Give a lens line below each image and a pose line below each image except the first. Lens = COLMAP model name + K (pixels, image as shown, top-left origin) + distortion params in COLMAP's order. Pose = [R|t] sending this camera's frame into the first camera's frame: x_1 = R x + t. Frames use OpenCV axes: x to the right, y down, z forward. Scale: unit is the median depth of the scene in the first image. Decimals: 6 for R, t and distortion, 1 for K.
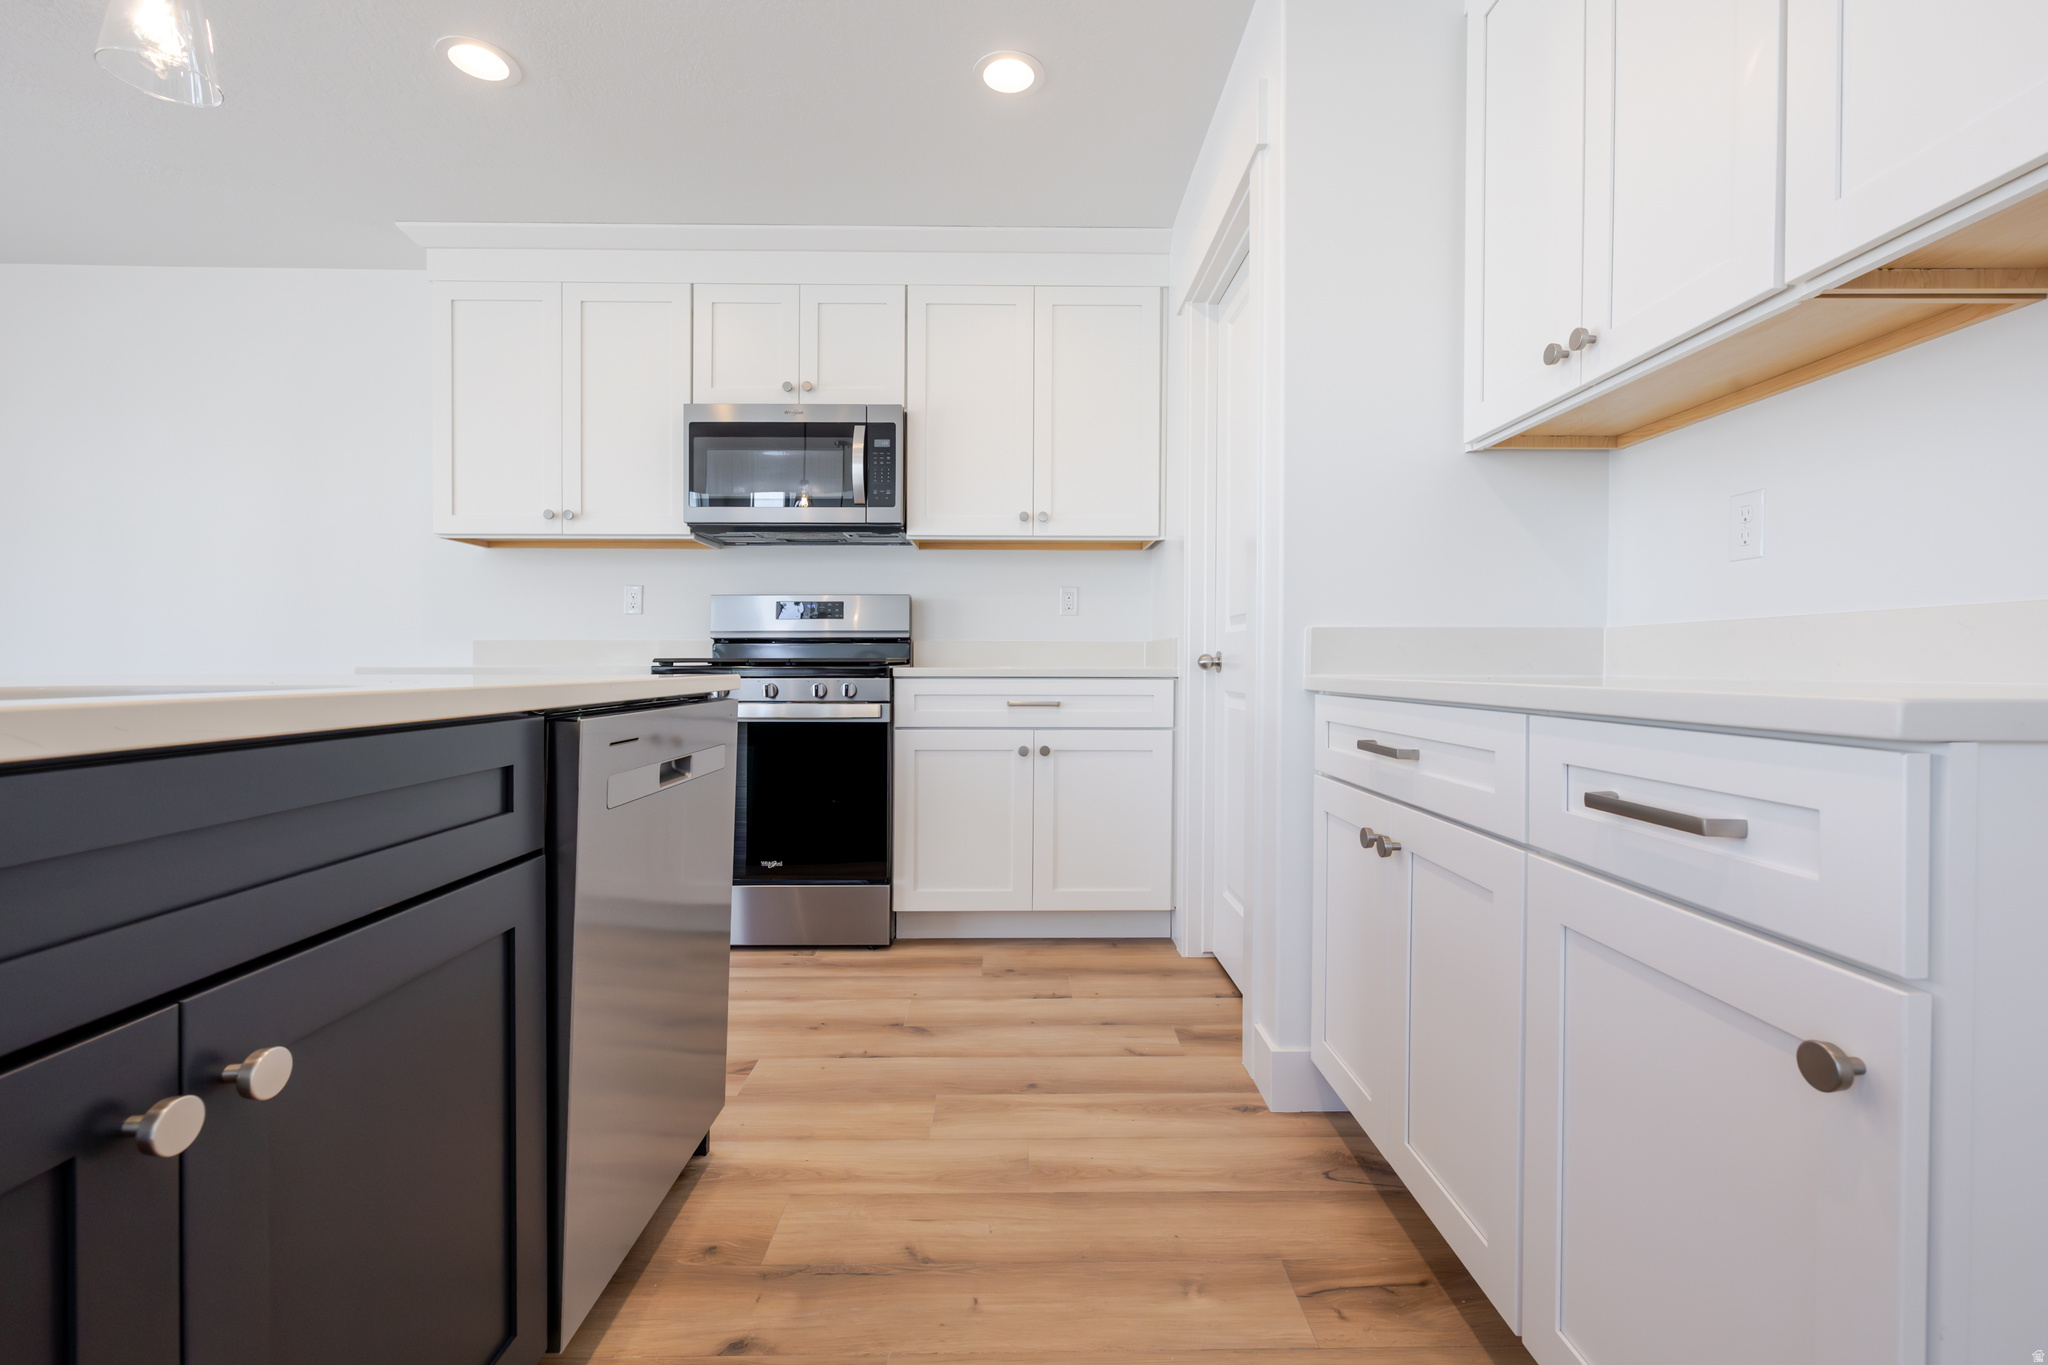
lens RADIAL K [[892.3, 0, 1020.9], [0, 892.3, 682.8], [0, 0, 1]] dist [-0.000614, 0.000228]
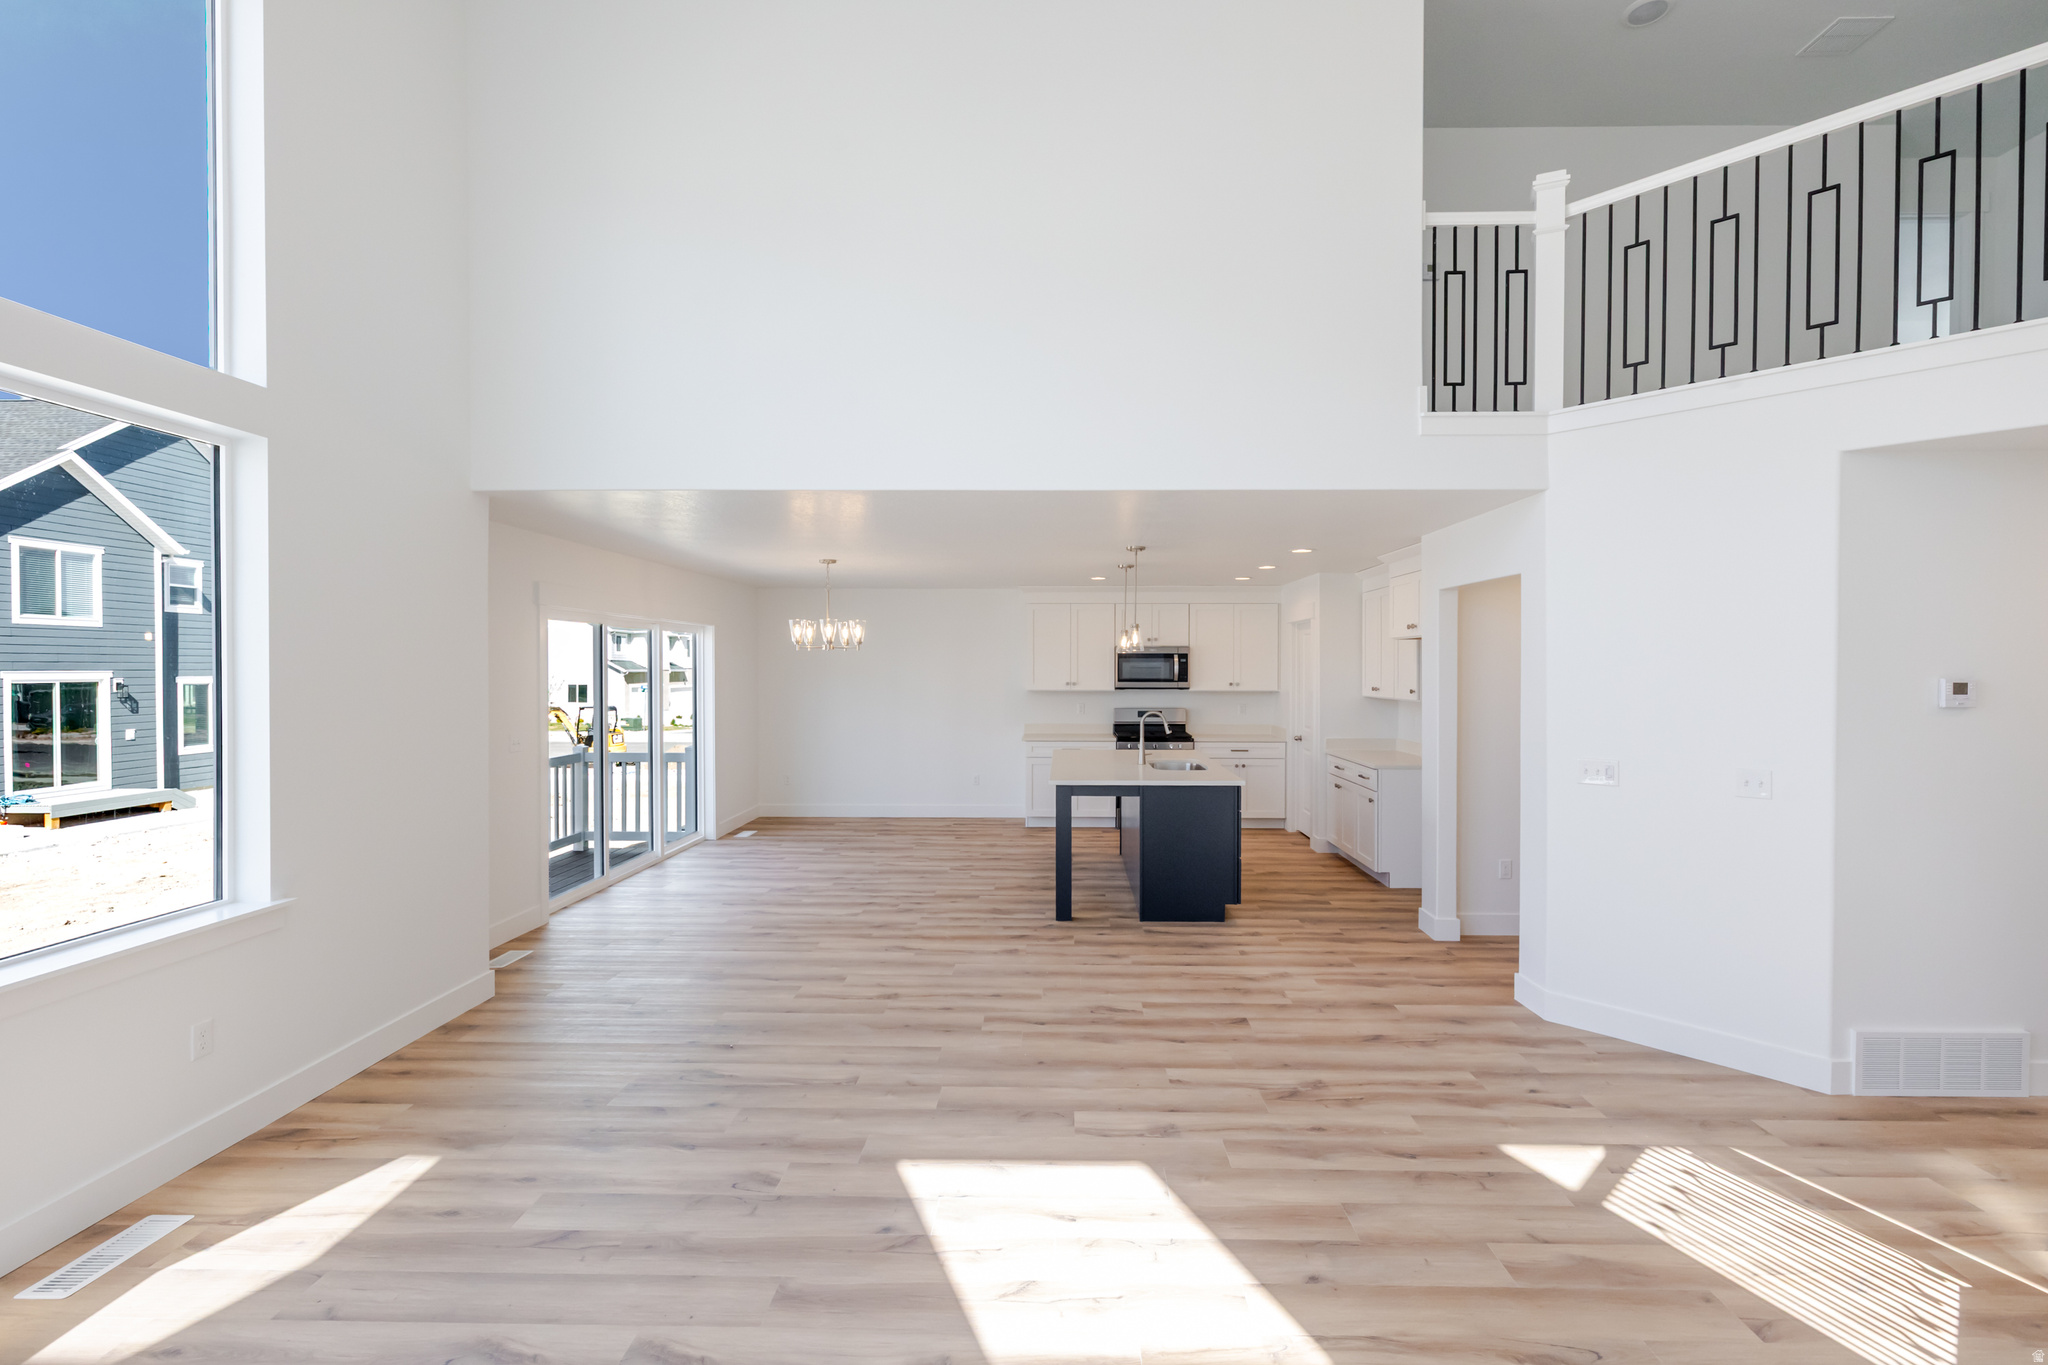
lens RADIAL K [[892.3, 0, 1037.7], [0, 892.3, 658.5], [0, 0, 1]] dist [-0.000614, 0.000228]
pose [[0.999259, -0.000945, -0.038488, -0.595189], [-0.000265, 0.999507, -0.031408, -0.207537], [0.038499, 0.031395, 0.998765, -2.226229]]
